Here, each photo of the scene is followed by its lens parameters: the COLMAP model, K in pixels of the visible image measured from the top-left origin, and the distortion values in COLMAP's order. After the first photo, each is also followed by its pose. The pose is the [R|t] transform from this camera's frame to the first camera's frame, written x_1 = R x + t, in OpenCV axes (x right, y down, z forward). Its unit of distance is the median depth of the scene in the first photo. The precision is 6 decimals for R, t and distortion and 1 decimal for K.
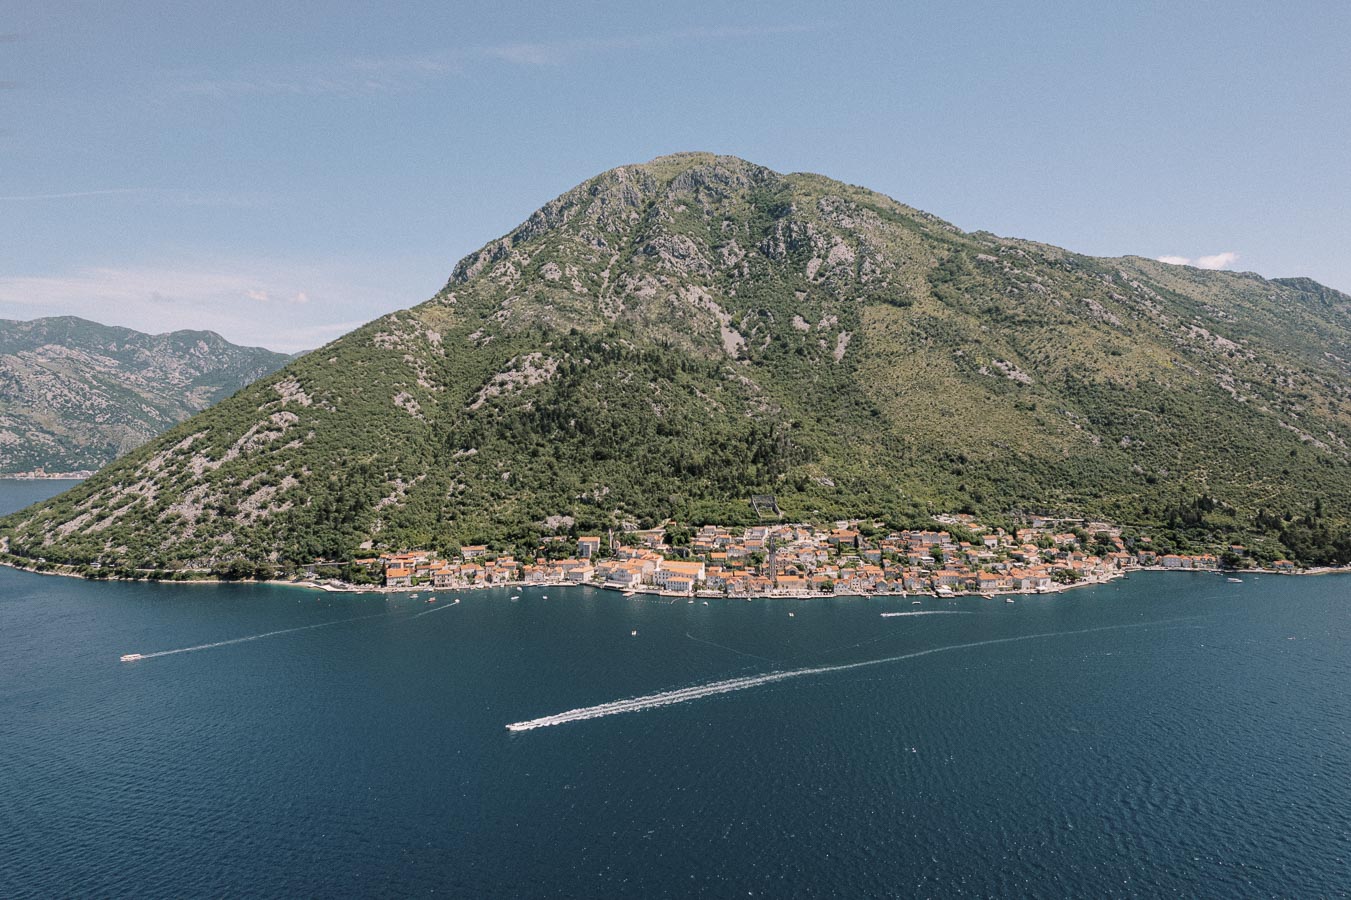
lens RADIAL K [[857.5, 0, 674.4], [0, 857.5, 453.1], [0, 0, 1]] dist [-0.001282, -0.002542]
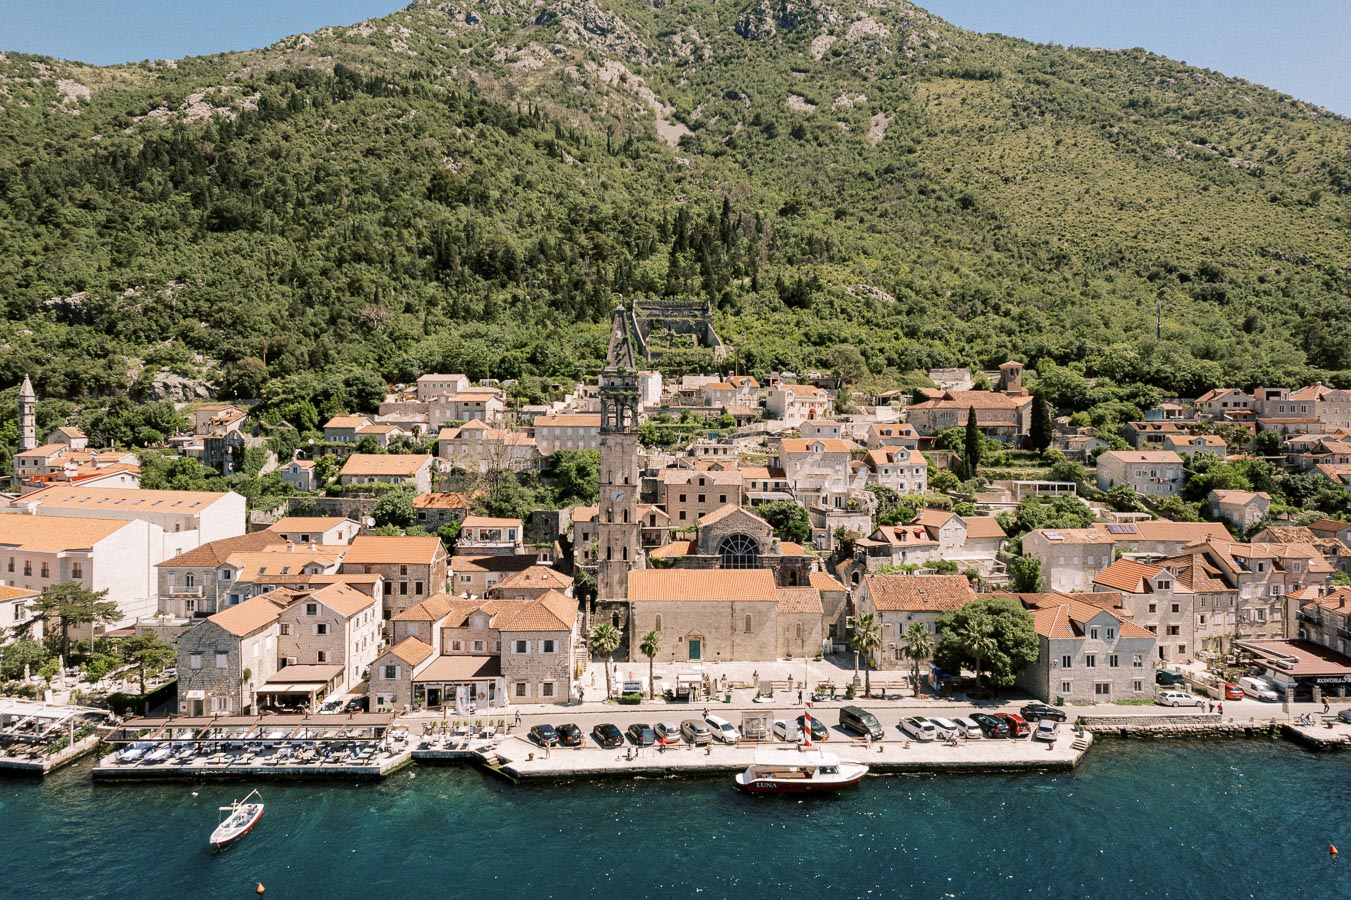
lens RADIAL K [[857.5, 0, 676.4], [0, 857.5, 447.8], [0, 0, 1]] dist [-0.001282, -0.002542]
pose [[0.999952, 0.008290, 0.005188, 0.069111], [-0.008297, 0.999965, 0.001307, 0.066355], [-0.005177, -0.001350, 0.999986, 0.463821]]
